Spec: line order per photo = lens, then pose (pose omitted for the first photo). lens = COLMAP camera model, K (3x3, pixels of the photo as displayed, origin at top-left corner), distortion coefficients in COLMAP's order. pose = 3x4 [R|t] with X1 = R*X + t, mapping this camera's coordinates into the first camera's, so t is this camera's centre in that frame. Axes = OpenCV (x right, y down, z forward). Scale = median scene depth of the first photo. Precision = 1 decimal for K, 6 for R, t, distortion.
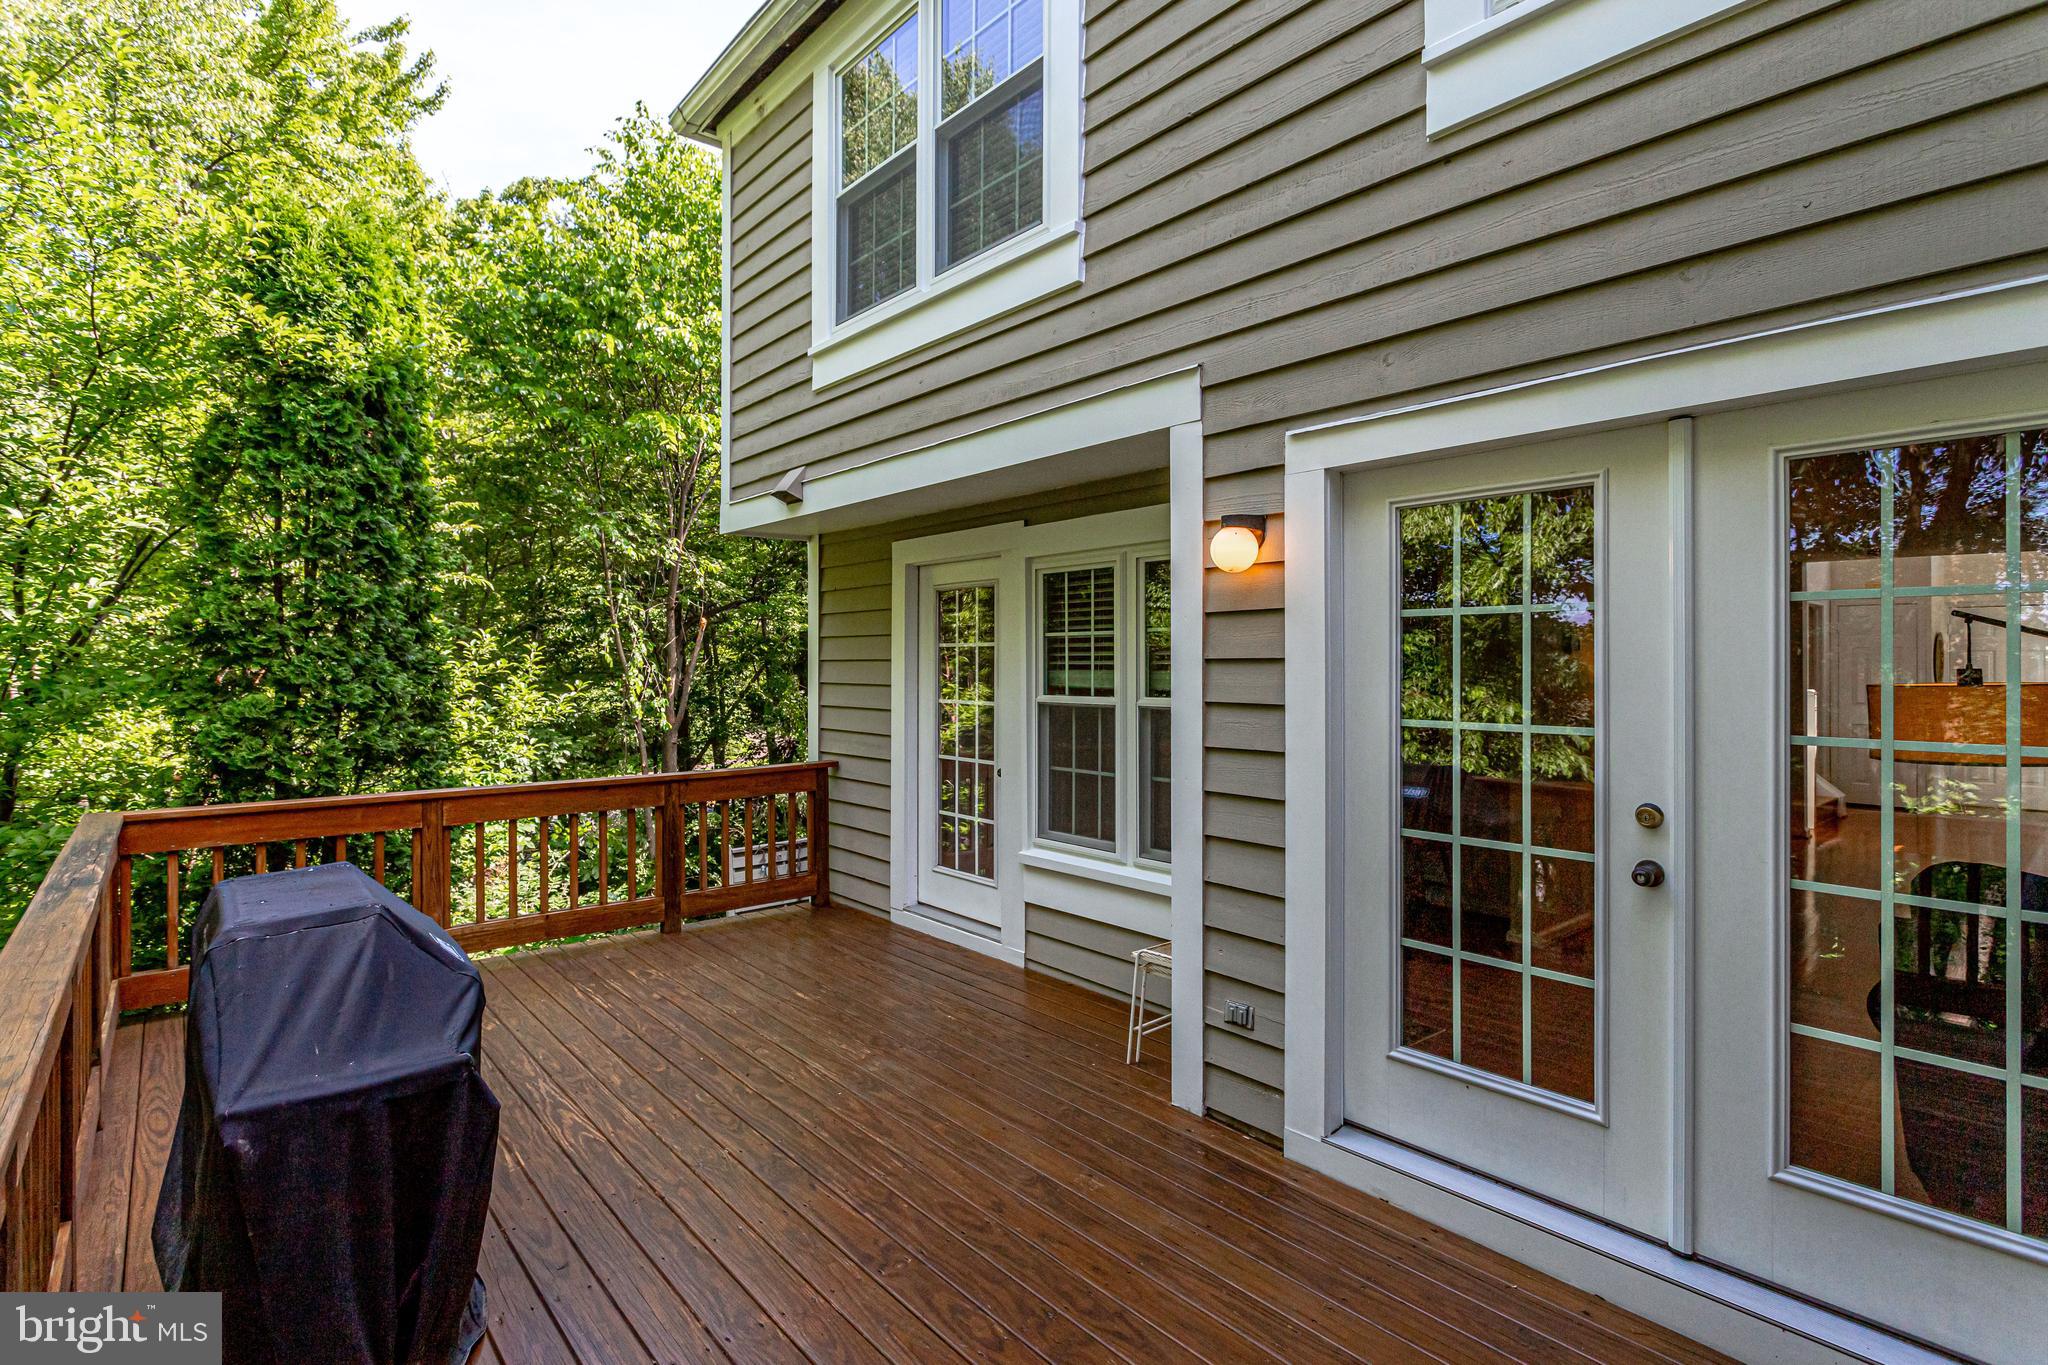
lens RADIAL K [[1011.7, 0, 1023.6], [0, 1011.7, 664.3], [0, 0, 1]] dist [0.003217, 0.001616]
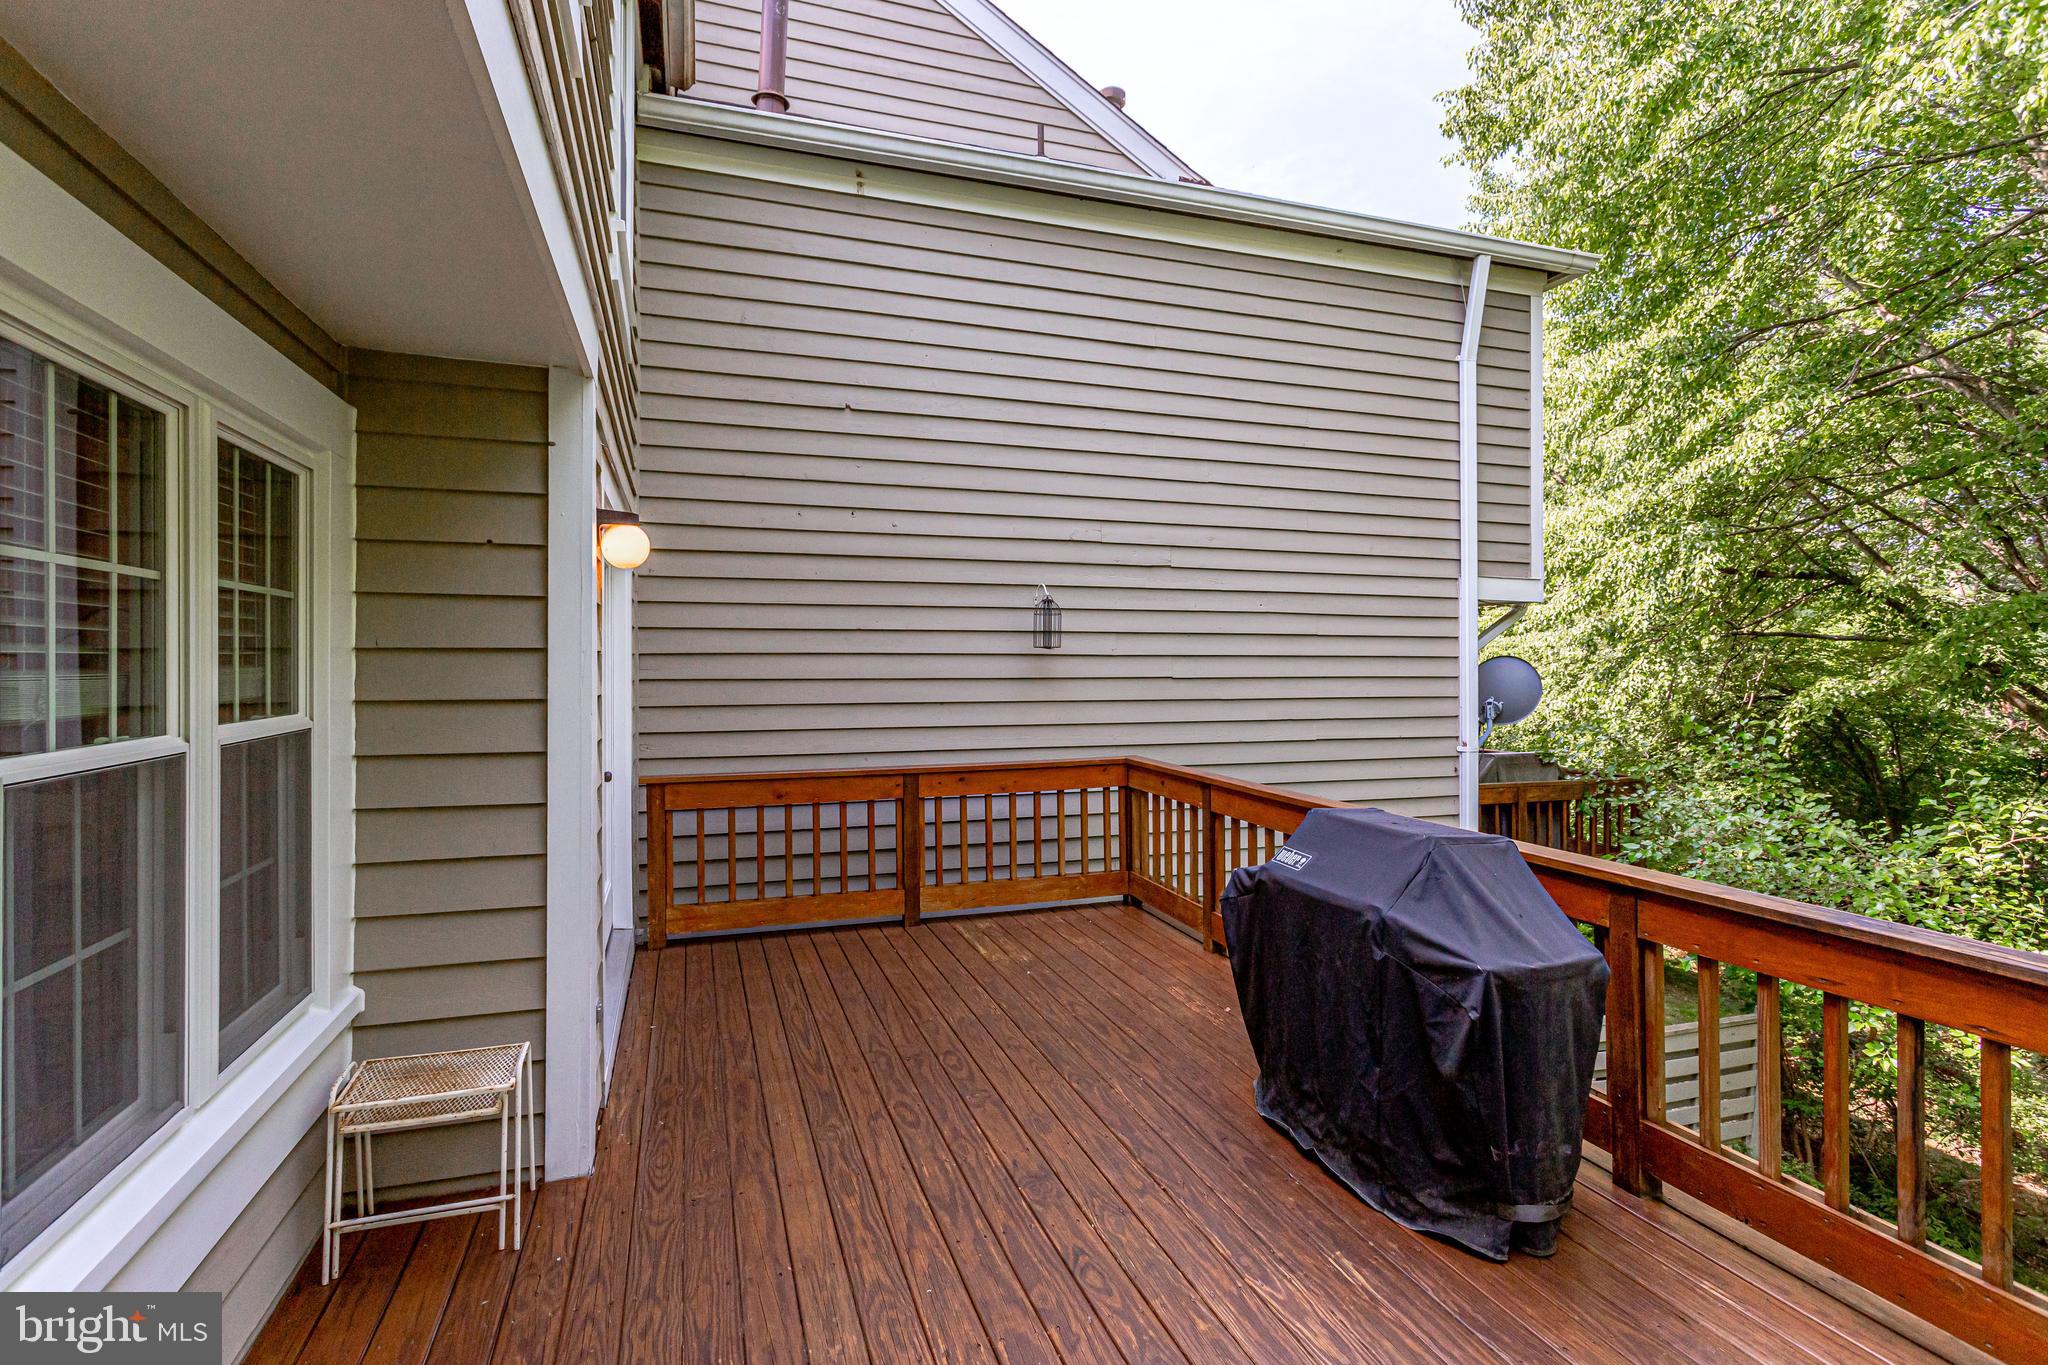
lens RADIAL K [[1011.7, 0, 1022.7], [0, 1011.7, 667.8], [0, 0, 1]] dist [0.003217, 0.001616]
pose [[-0.928056, -0.005013, 0.372406, -0.434450], [-0.000141, 0.999914, 0.013108, 0.003194], [-0.372440, 0.012112, -0.927977, 1.420400]]
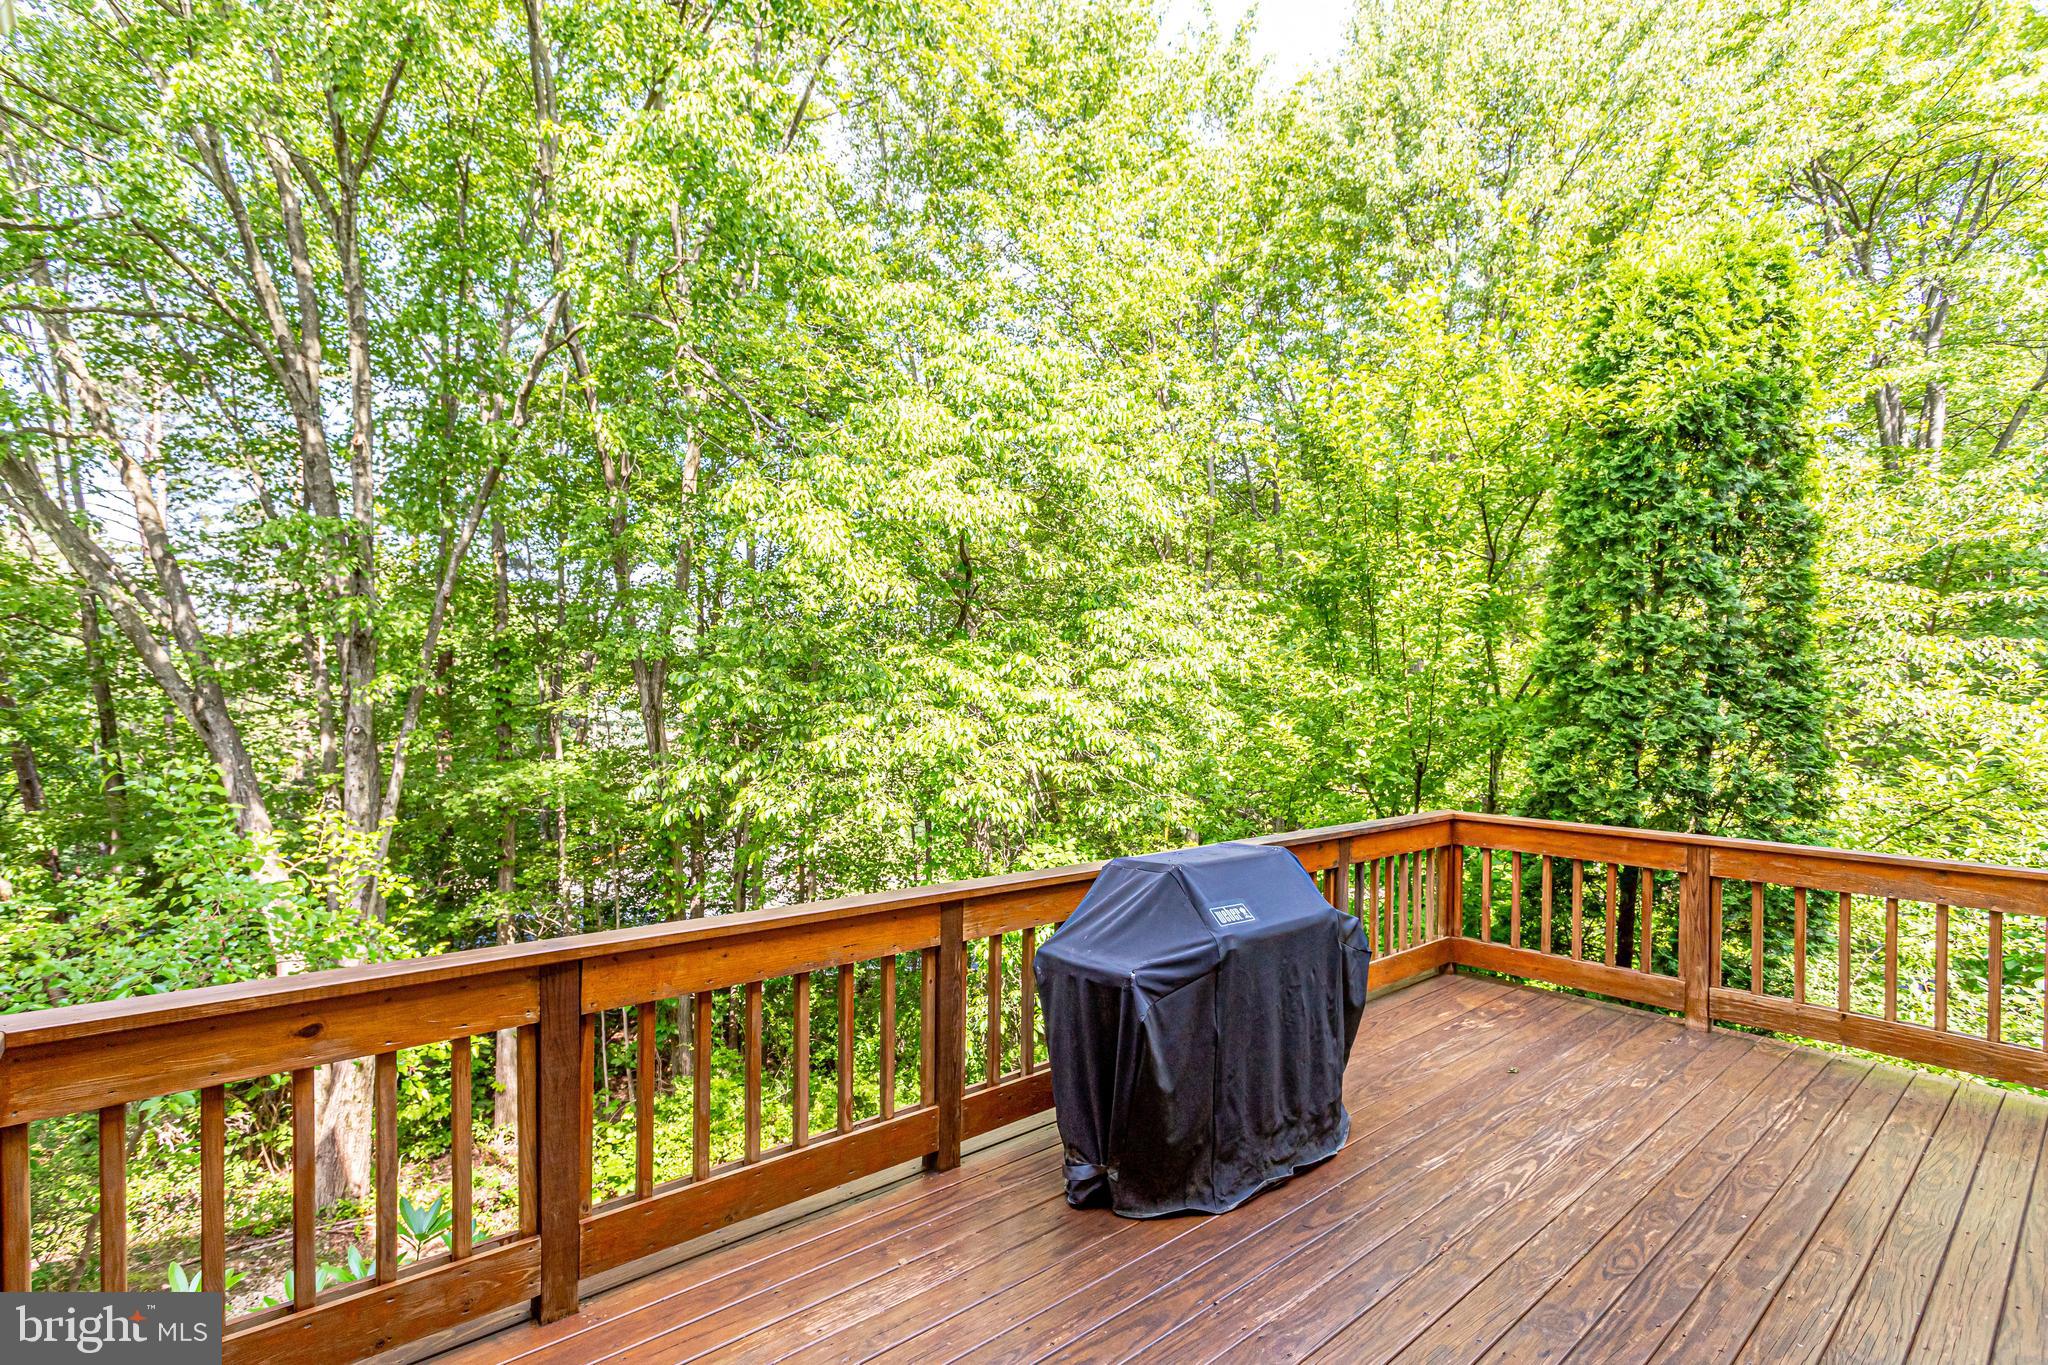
lens RADIAL K [[1011.7, 0, 1009.6], [0, 1011.7, 699.5], [0, 0, 1]] dist [0.003217, 0.001616]
pose [[0.029477, -0.004921, -0.999553, 0.416330], [-0.011723, 0.999917, -0.005268, 0.013437], [0.999497, 0.011873, 0.029417, 0.408121]]
